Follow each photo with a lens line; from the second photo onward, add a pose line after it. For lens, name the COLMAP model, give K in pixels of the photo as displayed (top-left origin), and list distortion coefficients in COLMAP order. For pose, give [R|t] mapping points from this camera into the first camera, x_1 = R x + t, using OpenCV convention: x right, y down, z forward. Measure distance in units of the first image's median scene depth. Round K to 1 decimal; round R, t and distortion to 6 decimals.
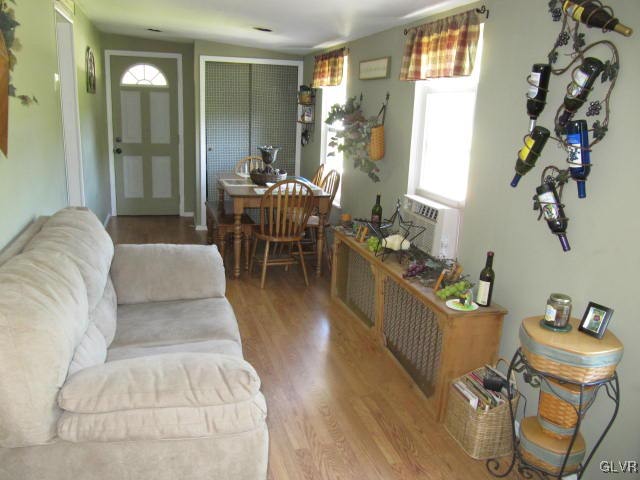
lens RADIAL K [[529.6, 0, 311.2], [0, 529.6, 238.0], [0, 0, 1]] dist [-0.051285, 0.023212]
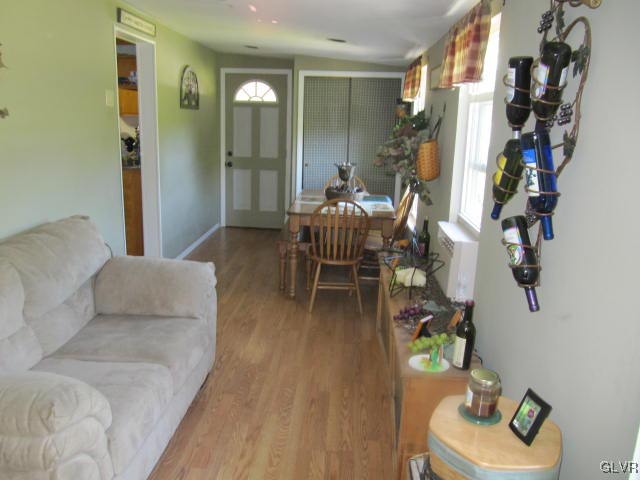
lens RADIAL K [[529.6, 0, 319.9], [0, 529.6, 238.0], [0, 0, 1]] dist [-0.051285, 0.023212]
pose [[0.941784, 0.065427, -0.329792, 0.300675], [-0.075831, 0.996944, -0.018767, -0.027147], [0.327556, 0.042683, 0.943867, 0.147087]]
